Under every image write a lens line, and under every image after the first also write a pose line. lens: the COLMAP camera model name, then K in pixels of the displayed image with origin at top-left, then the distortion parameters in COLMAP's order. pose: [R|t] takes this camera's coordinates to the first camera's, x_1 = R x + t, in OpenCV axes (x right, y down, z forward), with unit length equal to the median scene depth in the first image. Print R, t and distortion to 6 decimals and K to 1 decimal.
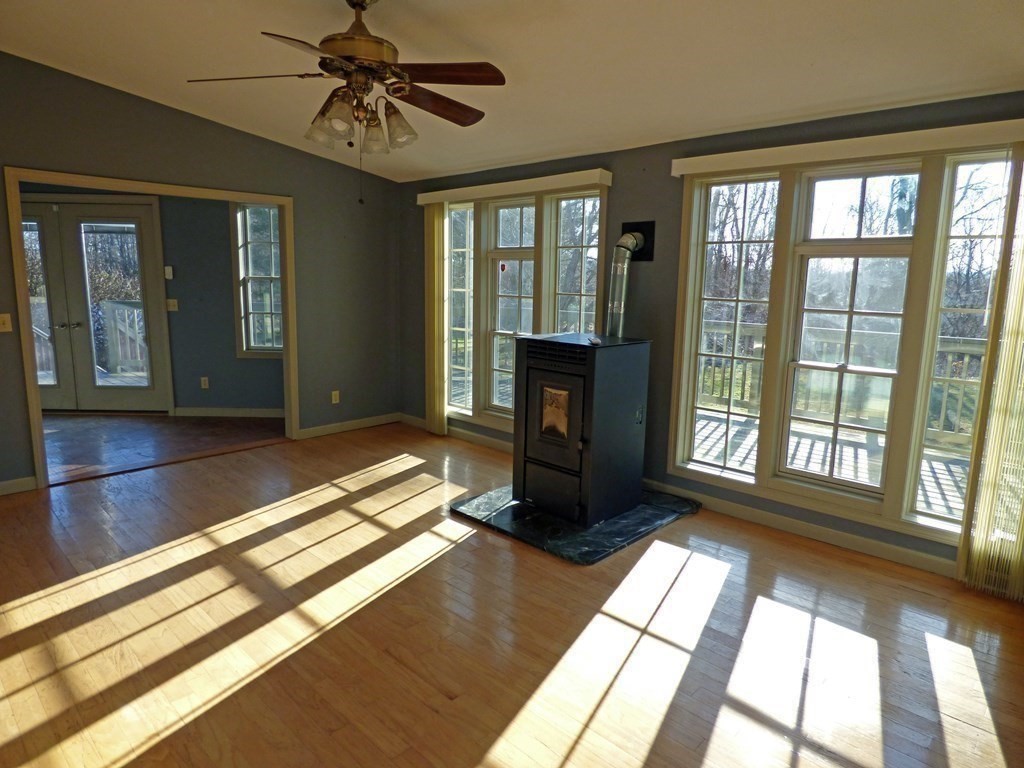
lens RADIAL K [[628.0, 0, 512.0], [0, 628.0, 384.0], [0, 0, 1]] dist [-0.018274, -0.001428]
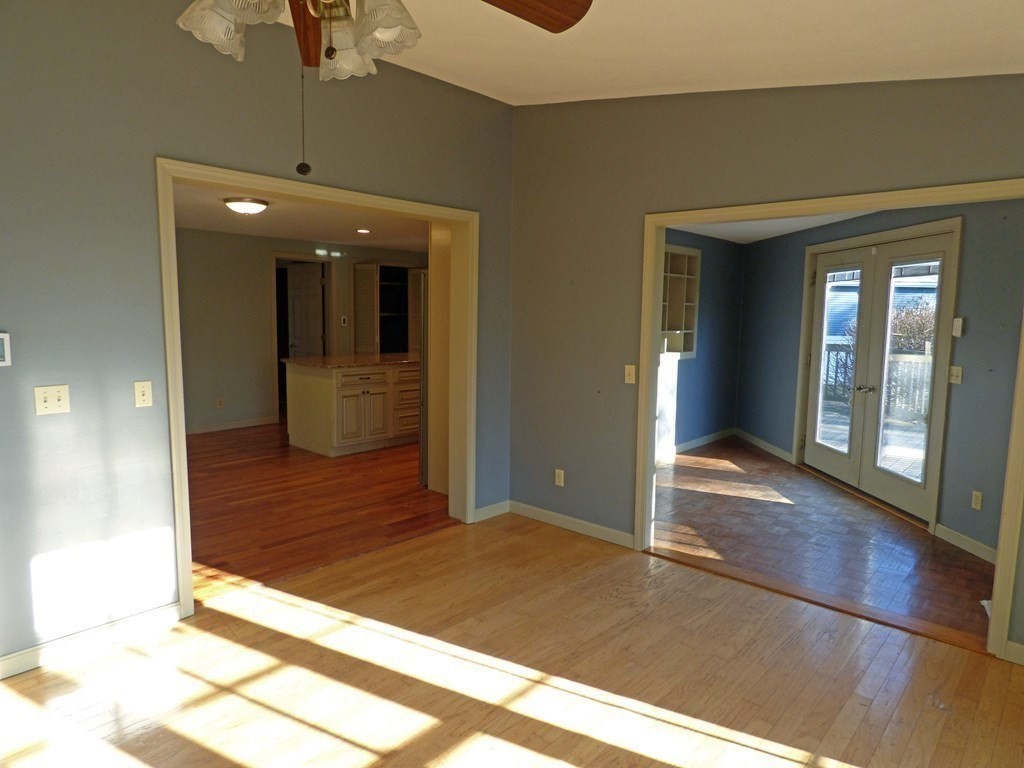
lens RADIAL K [[627.8, 0, 512.0], [0, 627.8, 384.0], [0, 0, 1]] dist [-0.009190, 0.002459]
pose [[0.040648, 0.090613, -0.995056, 0.131830], [-0.183214, 0.979670, 0.081728, -0.100361], [0.982232, 0.178986, 0.056423, 0.587871]]
